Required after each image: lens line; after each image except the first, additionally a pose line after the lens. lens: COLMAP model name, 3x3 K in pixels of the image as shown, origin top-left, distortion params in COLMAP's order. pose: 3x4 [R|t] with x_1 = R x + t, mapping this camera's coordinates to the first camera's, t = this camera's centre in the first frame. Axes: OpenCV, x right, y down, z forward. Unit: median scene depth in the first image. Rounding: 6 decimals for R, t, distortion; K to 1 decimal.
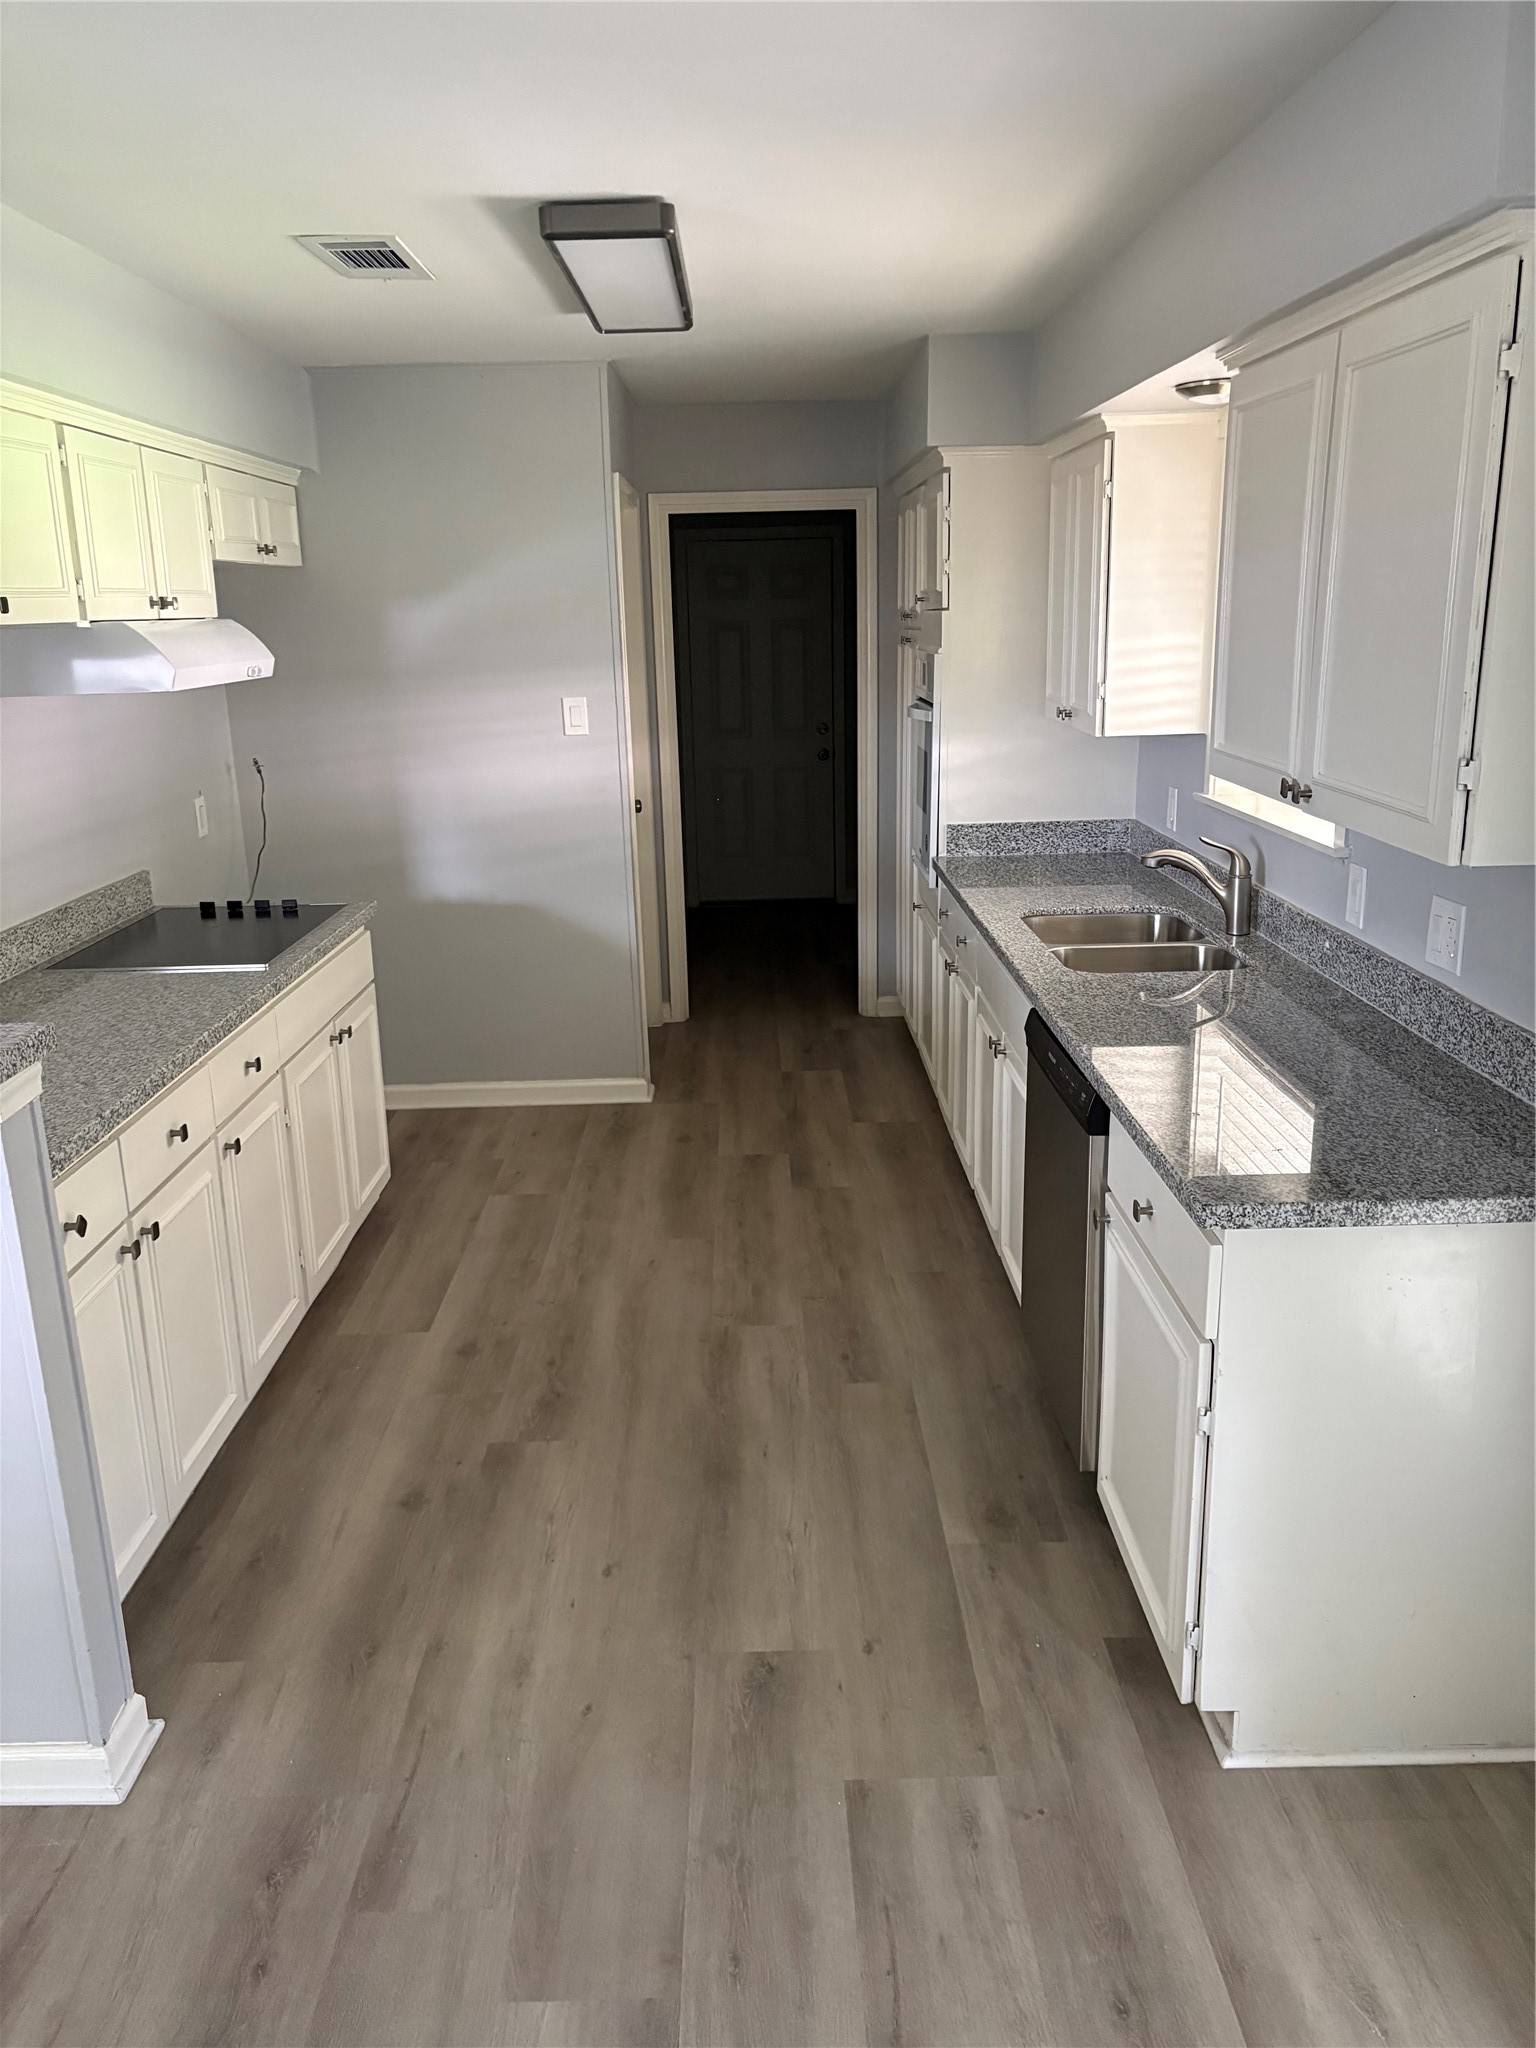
lens RADIAL K [[1552.7, 0, 768.0], [0, 1552.7, 1024.0], [0, 0, 1]] dist [0.076055, -0.091438]
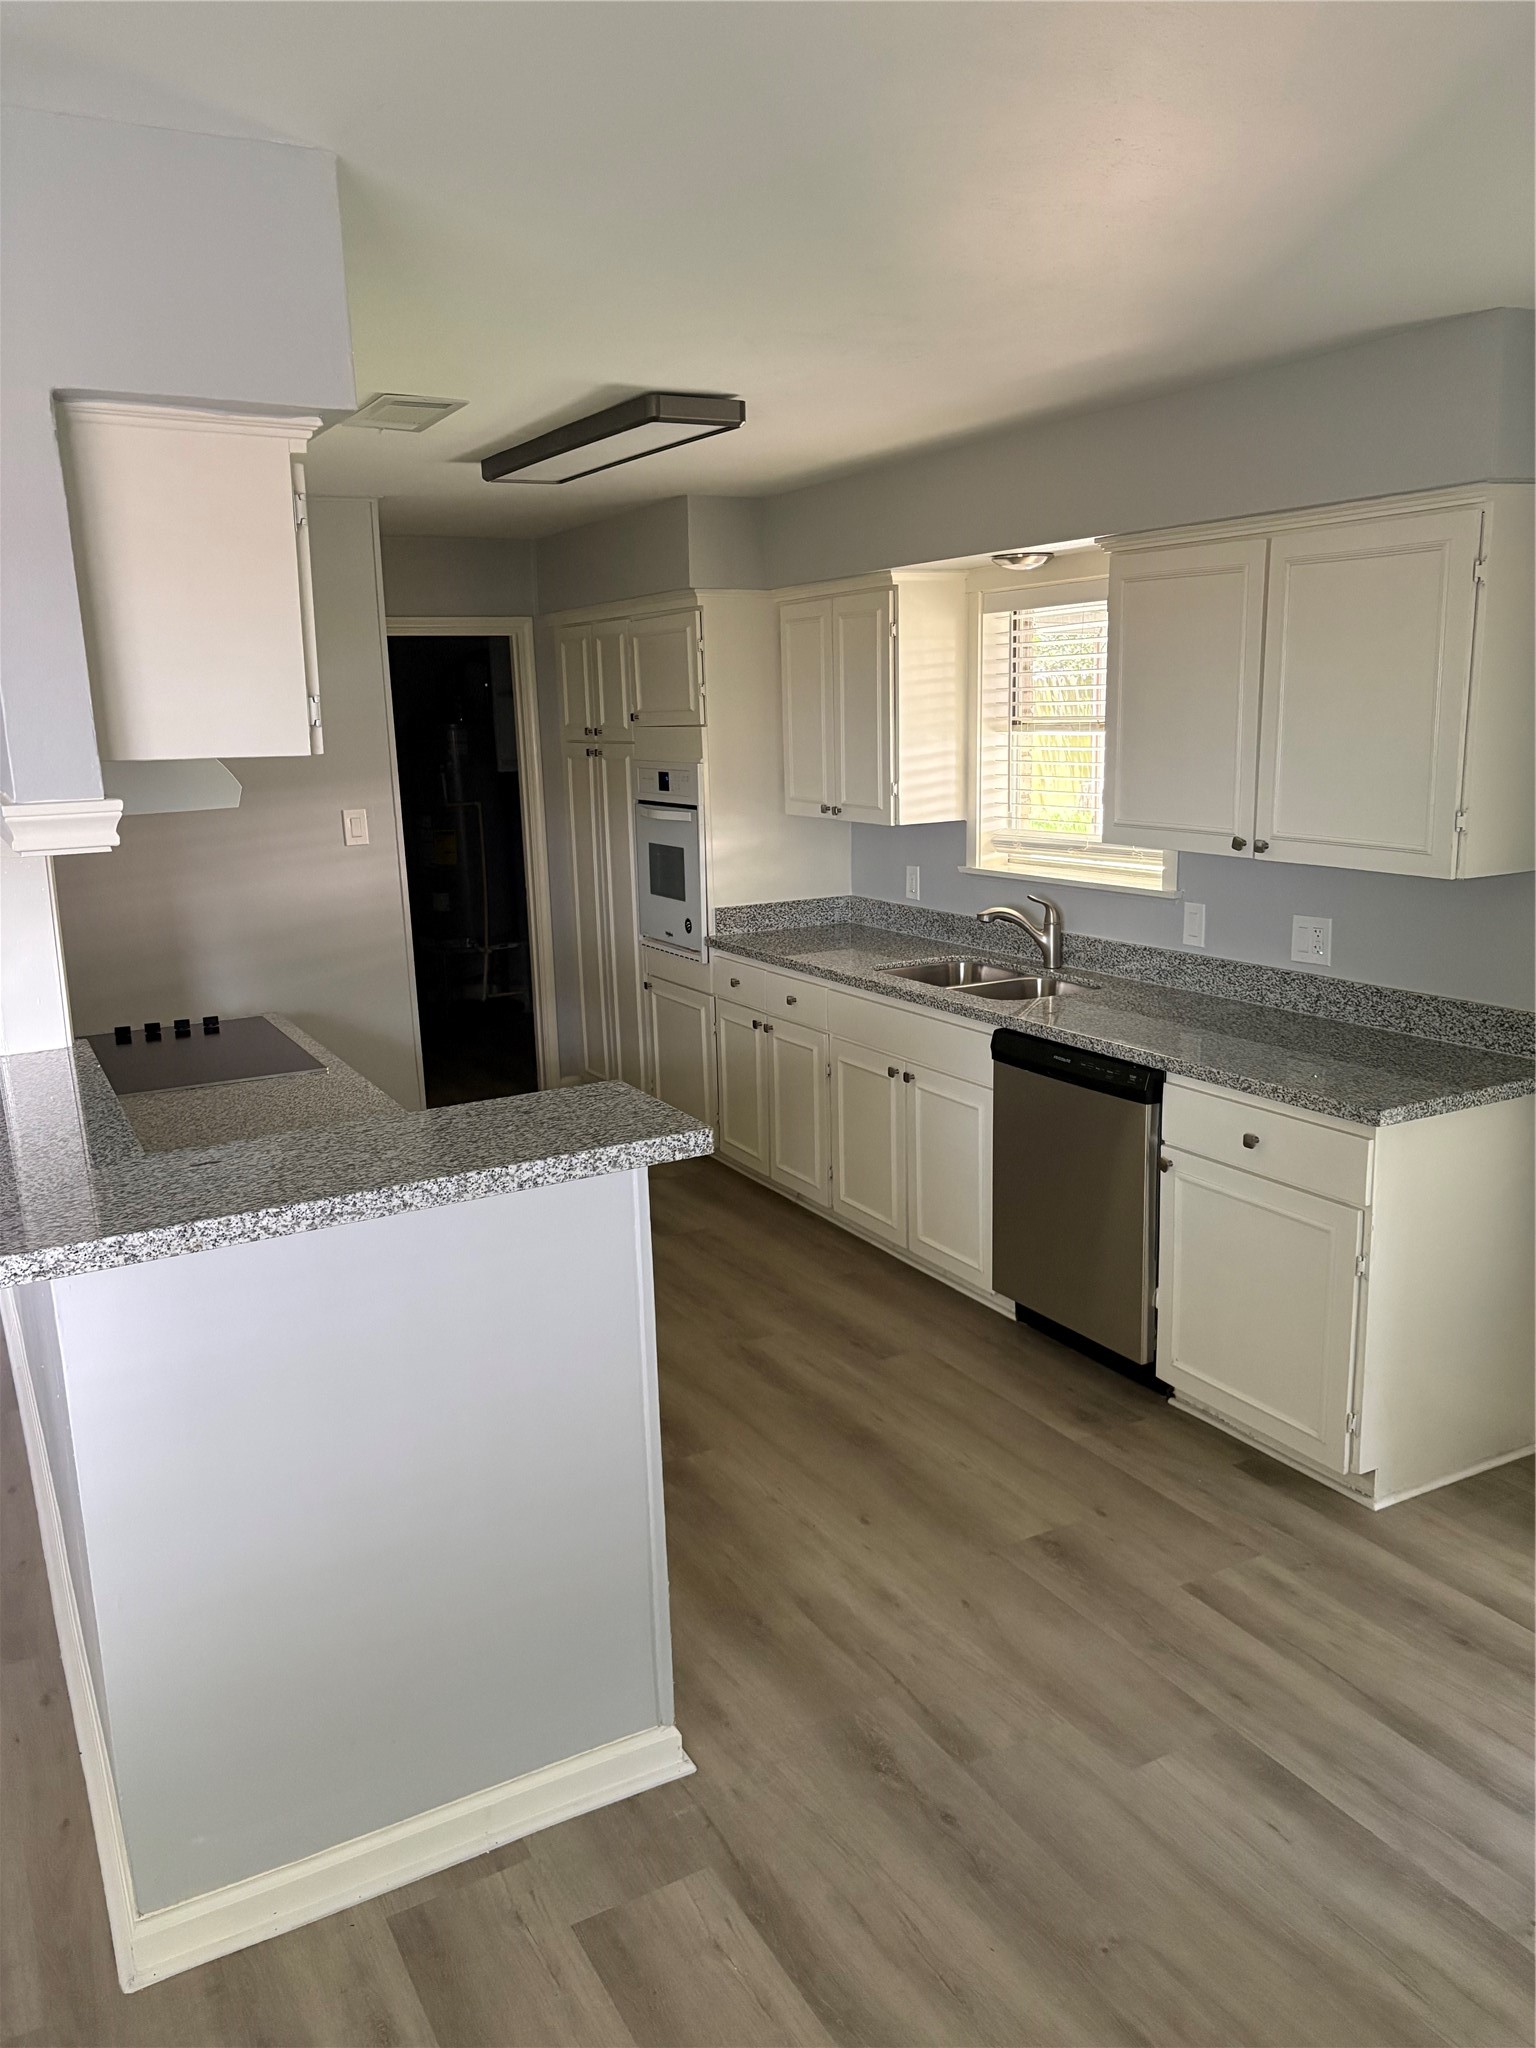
lens RADIAL K [[1552.6, 0, 768.0], [0, 1552.6, 1024.0], [0, 0, 1]] dist [0.133133, -0.269819]
pose [[0.882239, -0.094577, 0.461204, -0.518768], [0.127253, 0.991056, -0.040190, 0.011202], [-0.453278, 0.094147, 0.886384, -0.044113]]
